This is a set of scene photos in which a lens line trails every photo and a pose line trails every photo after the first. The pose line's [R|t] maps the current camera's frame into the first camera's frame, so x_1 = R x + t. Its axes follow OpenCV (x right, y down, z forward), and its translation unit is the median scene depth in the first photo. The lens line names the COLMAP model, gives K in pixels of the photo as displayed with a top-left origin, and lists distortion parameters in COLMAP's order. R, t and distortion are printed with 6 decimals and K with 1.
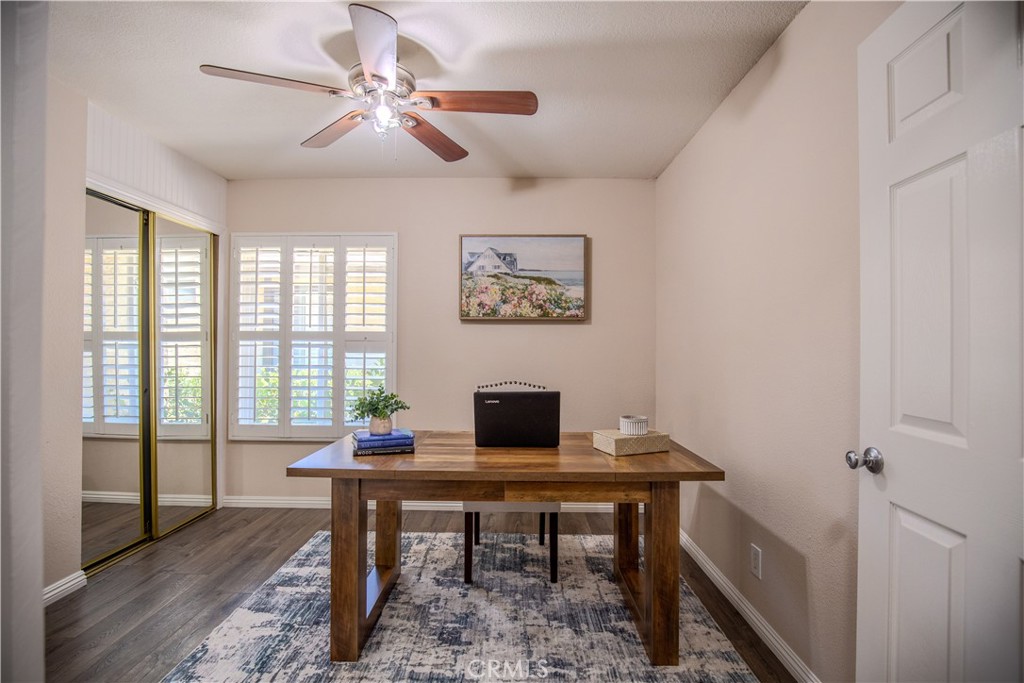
lens RADIAL K [[476.4, 0, 517.0], [0, 476.4, 342.7], [0, 0, 1]] dist [-0.027261, 0.002317]
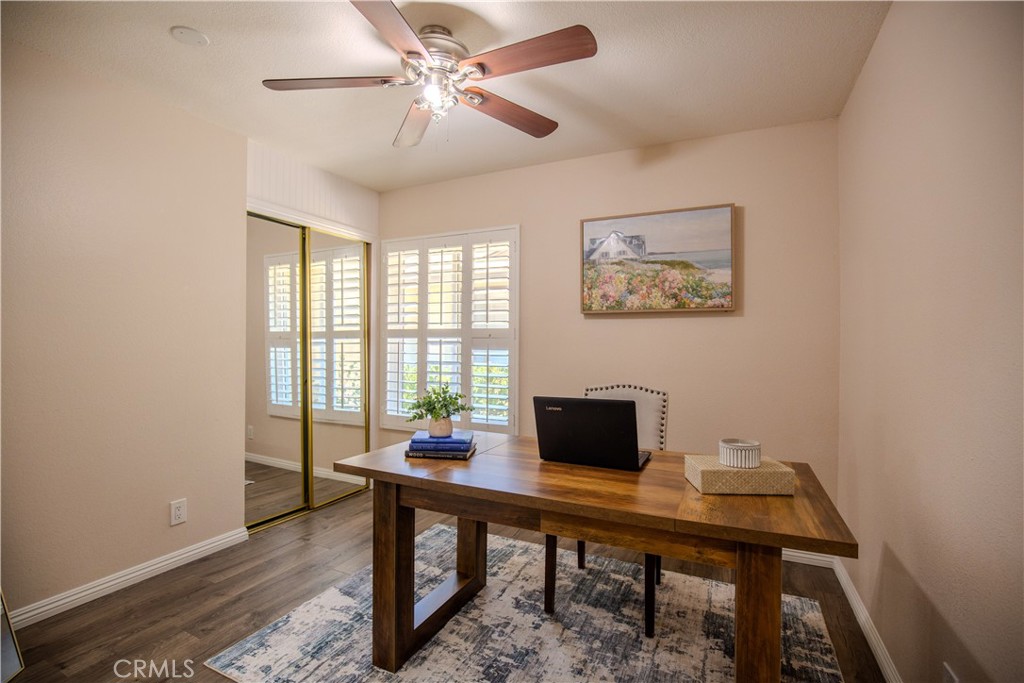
lens RADIAL K [[476.4, 0, 511.3], [0, 476.4, 343.1], [0, 0, 1]] dist [-0.027261, 0.002317]
pose [[0.903701, 0.001371, -0.428161, 0.197482], [0.000940, 0.999986, 0.005186, 0.002569], [0.428162, -0.005089, 0.903688, 0.169632]]
